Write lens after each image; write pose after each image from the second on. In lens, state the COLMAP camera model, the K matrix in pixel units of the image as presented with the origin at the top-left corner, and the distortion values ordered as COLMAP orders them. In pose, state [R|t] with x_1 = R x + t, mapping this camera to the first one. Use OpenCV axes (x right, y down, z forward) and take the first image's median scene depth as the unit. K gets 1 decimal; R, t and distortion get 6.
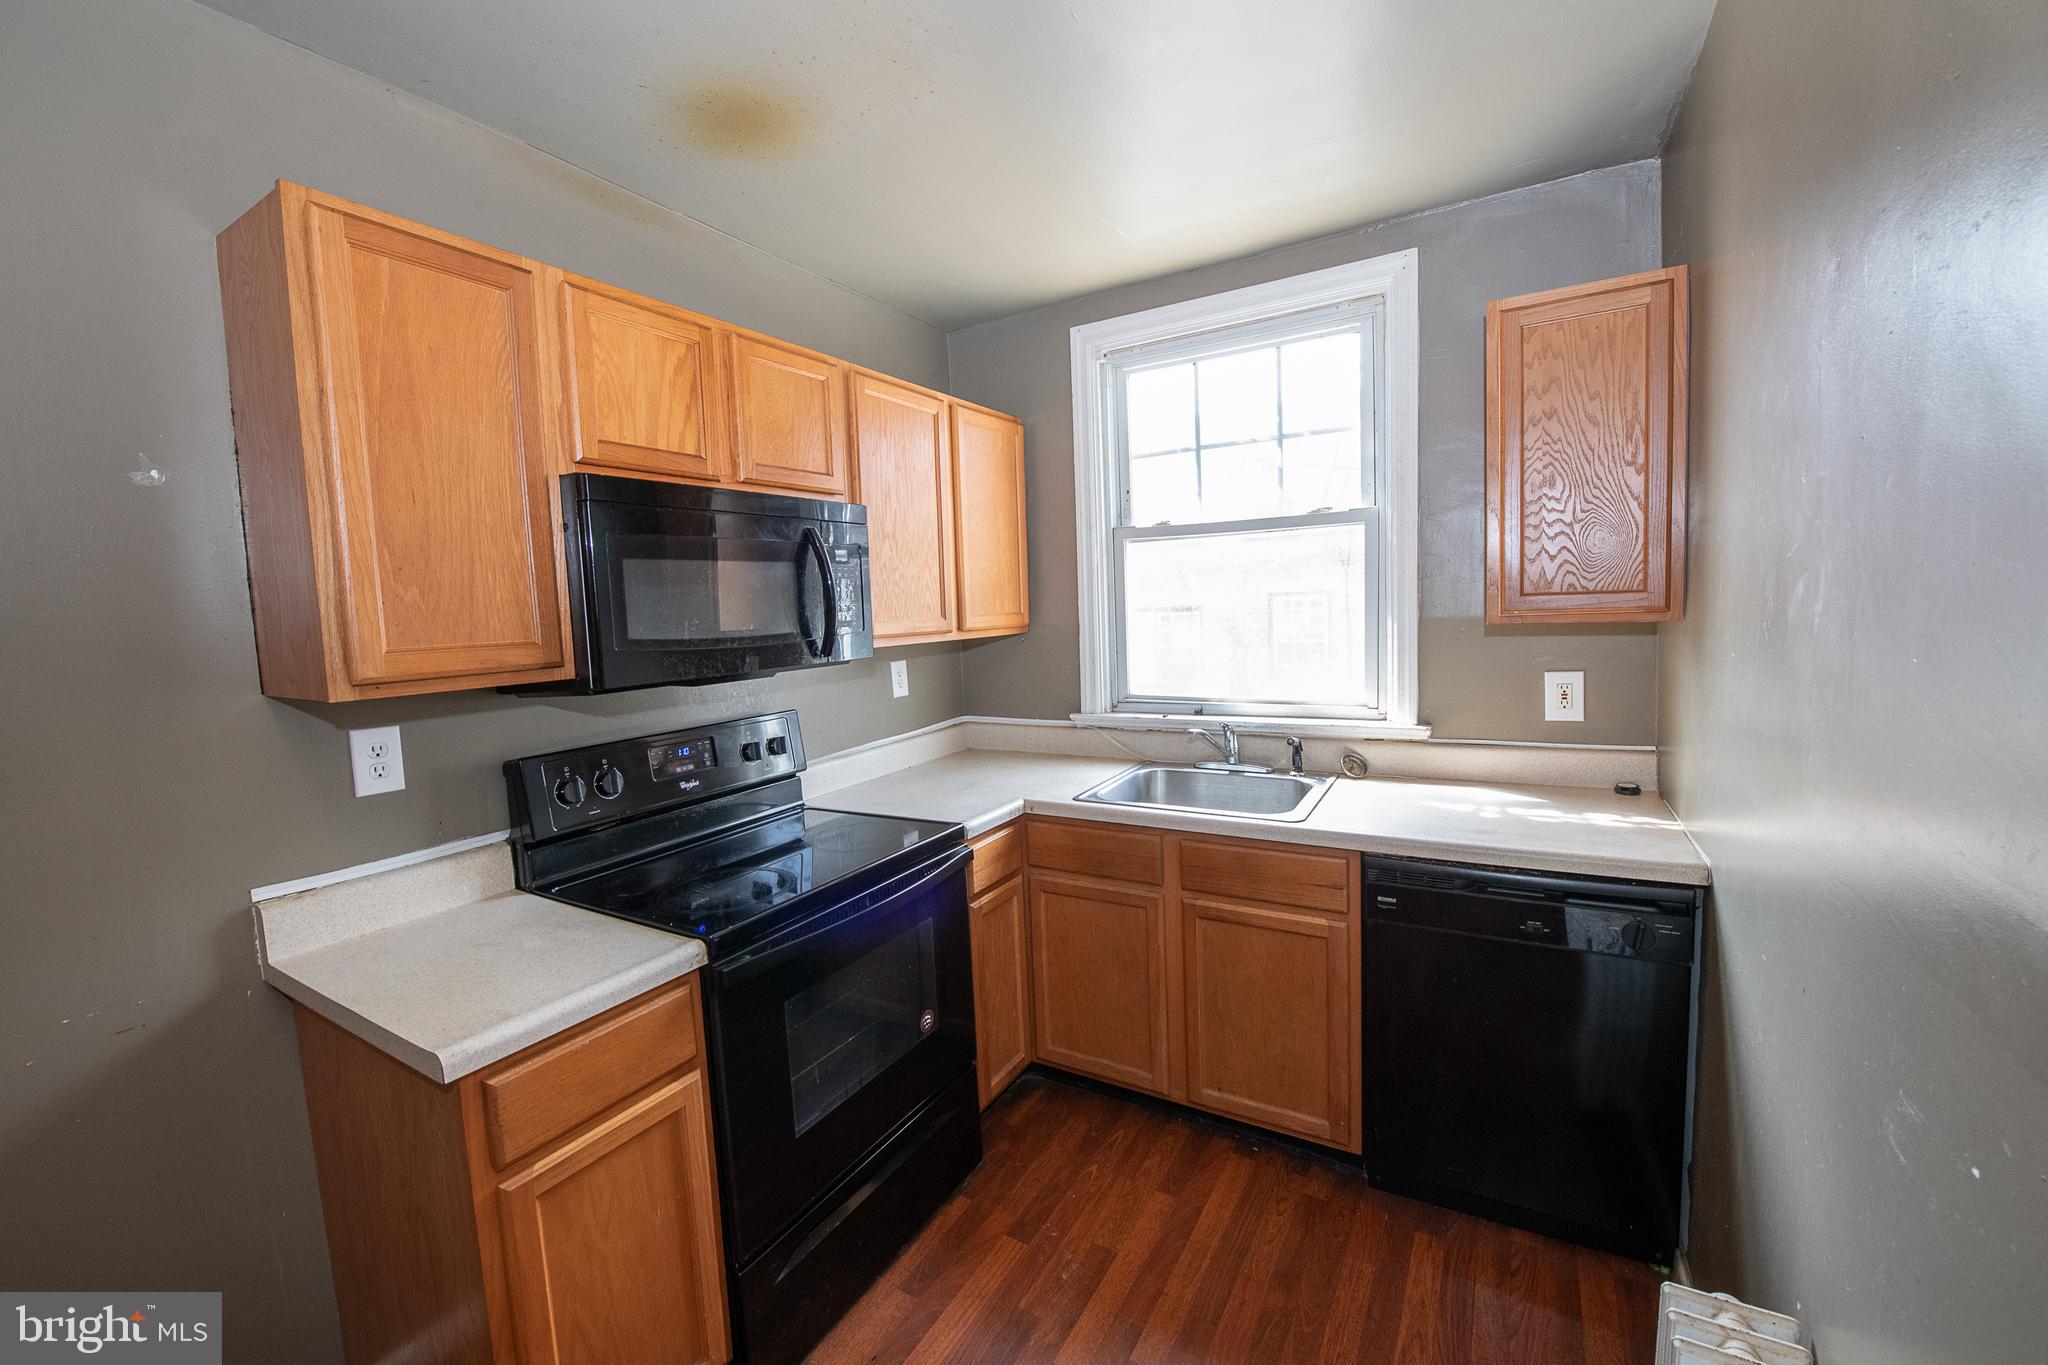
lens RADIAL K [[814.6, 0, 1028.9], [0, 814.6, 672.8], [0, 0, 1]] dist [-0.010402, -0.005848]
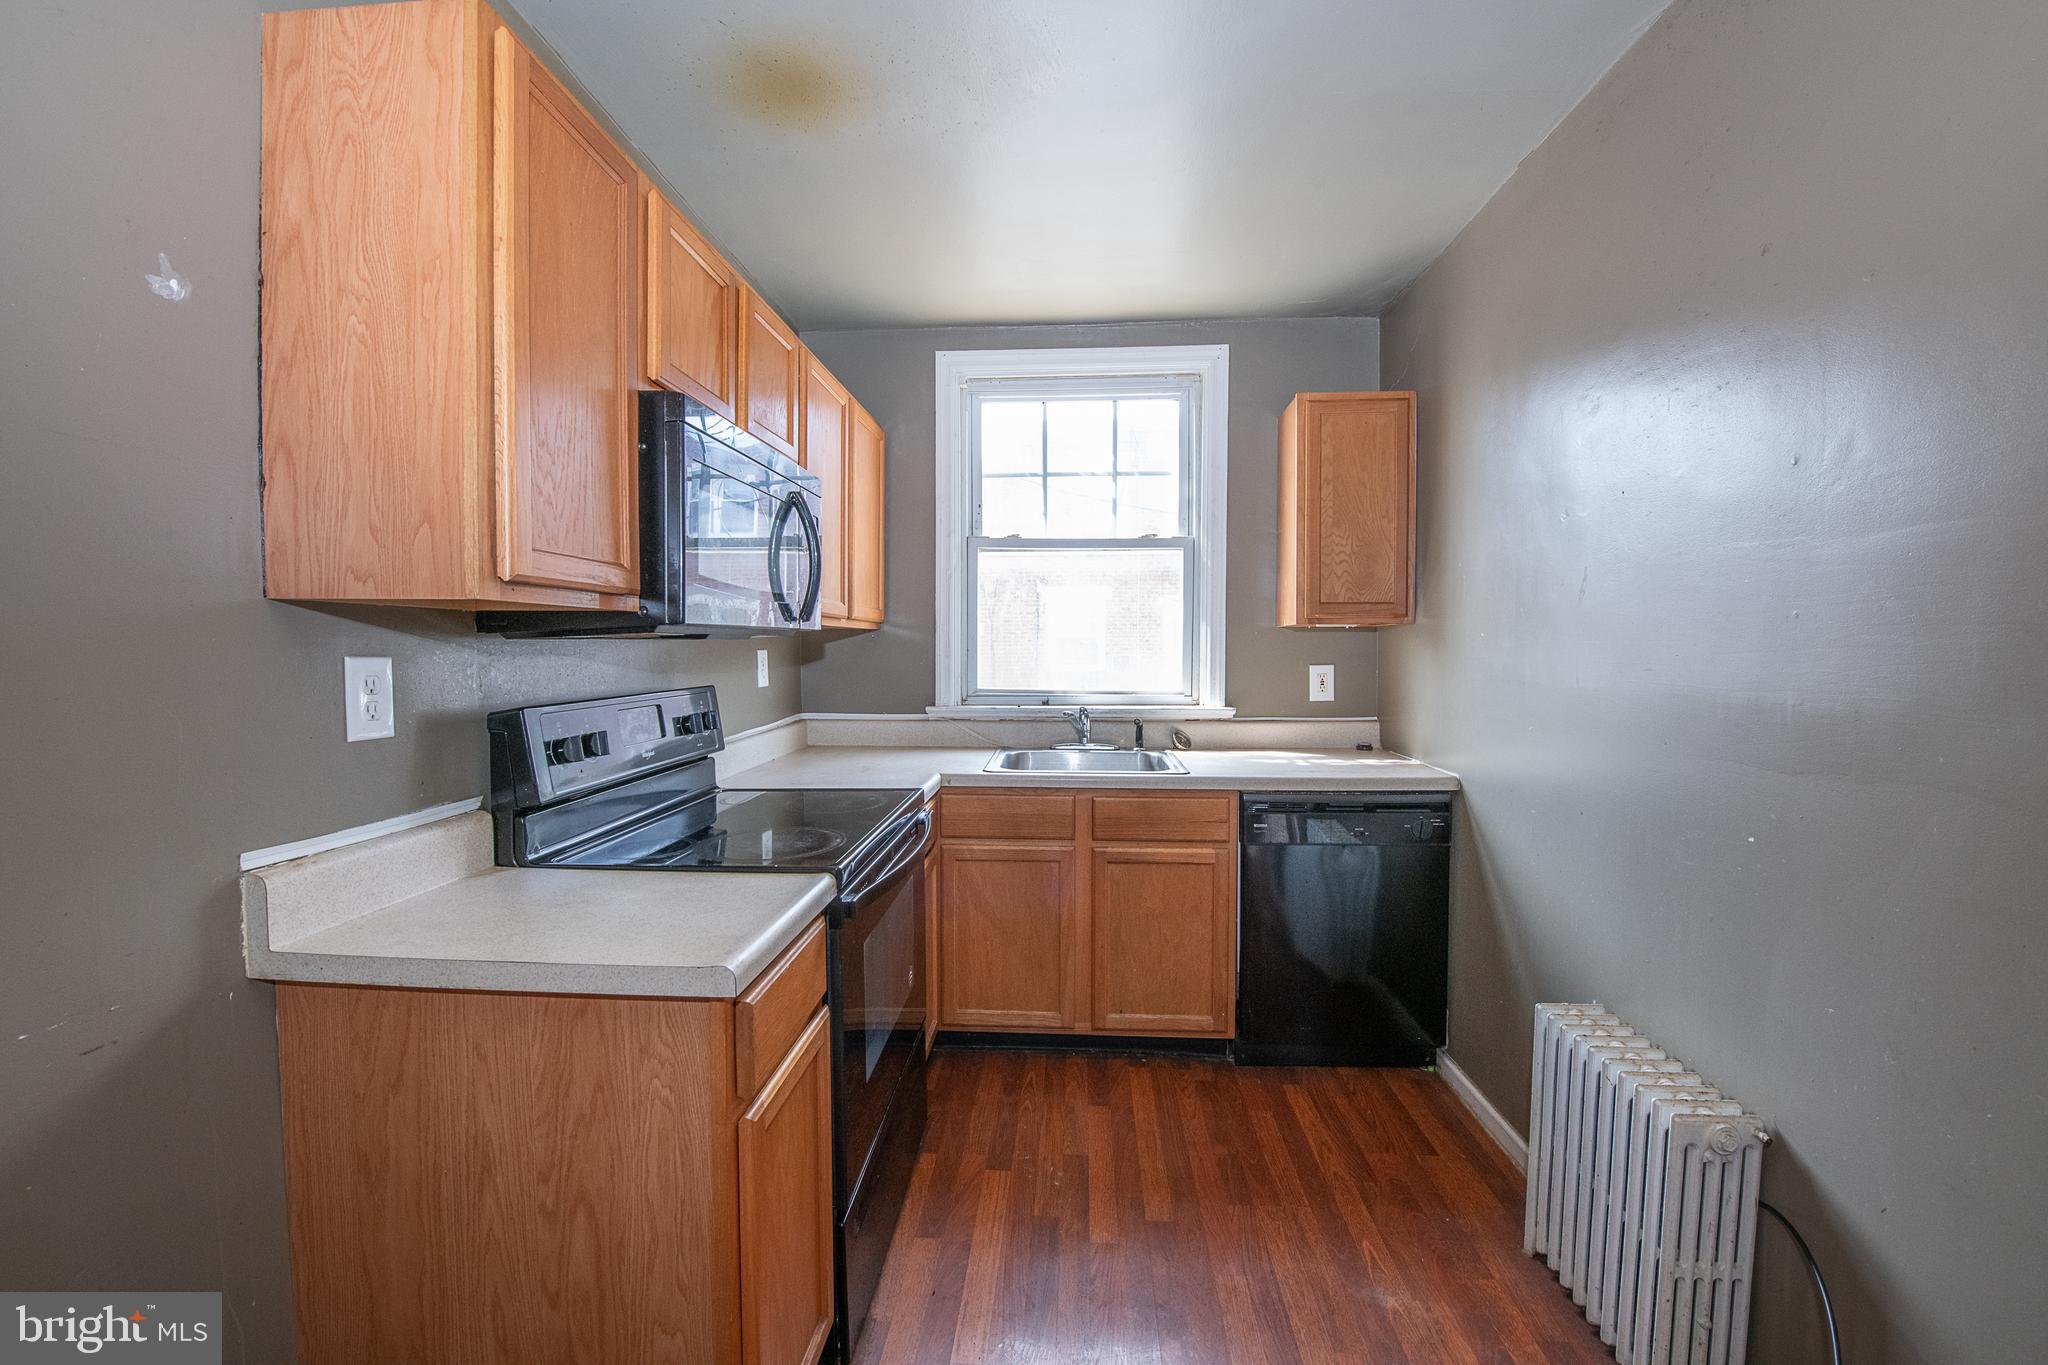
lens RADIAL K [[814.6, 0, 1028.9], [0, 814.6, 672.8], [0, 0, 1]] dist [-0.010402, -0.005848]
pose [[0.889657, 0.025181, 0.455934, -0.404104], [0.002535, 0.998191, -0.060075, 0.091053], [-0.456622, 0.054602, 0.887984, -0.004765]]
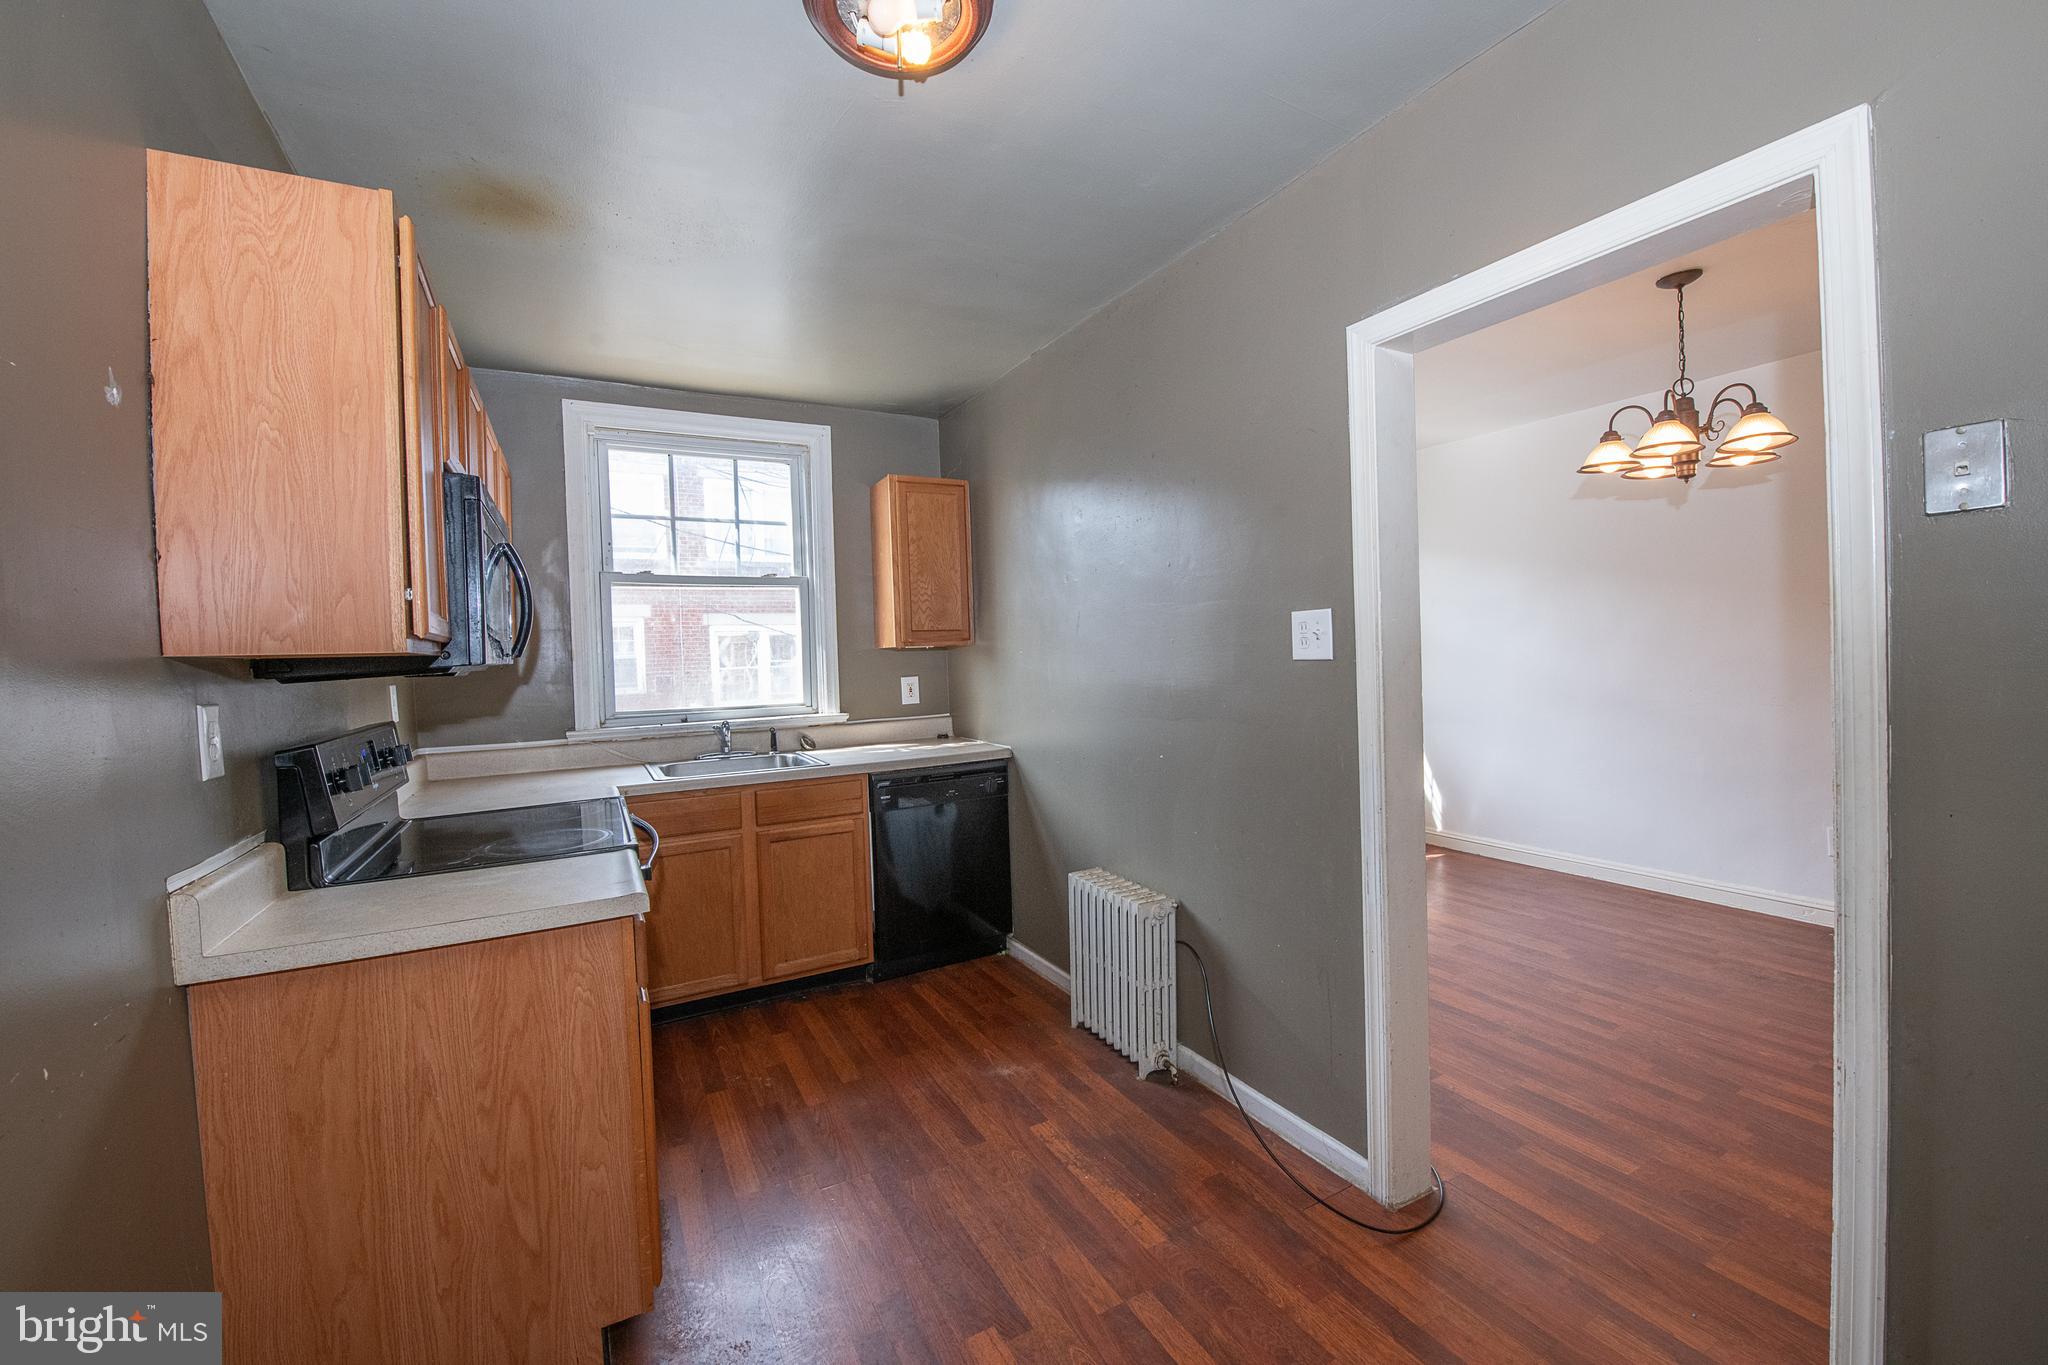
lens RADIAL K [[814.6, 0, 1028.9], [0, 814.6, 672.8], [0, 0, 1]] dist [-0.010402, -0.005848]
pose [[0.509013, 0.002881, 0.860754, -0.755429], [0.083917, 0.995065, -0.052955, 0.106324], [-0.856659, 0.099187, 0.506259, -0.153881]]
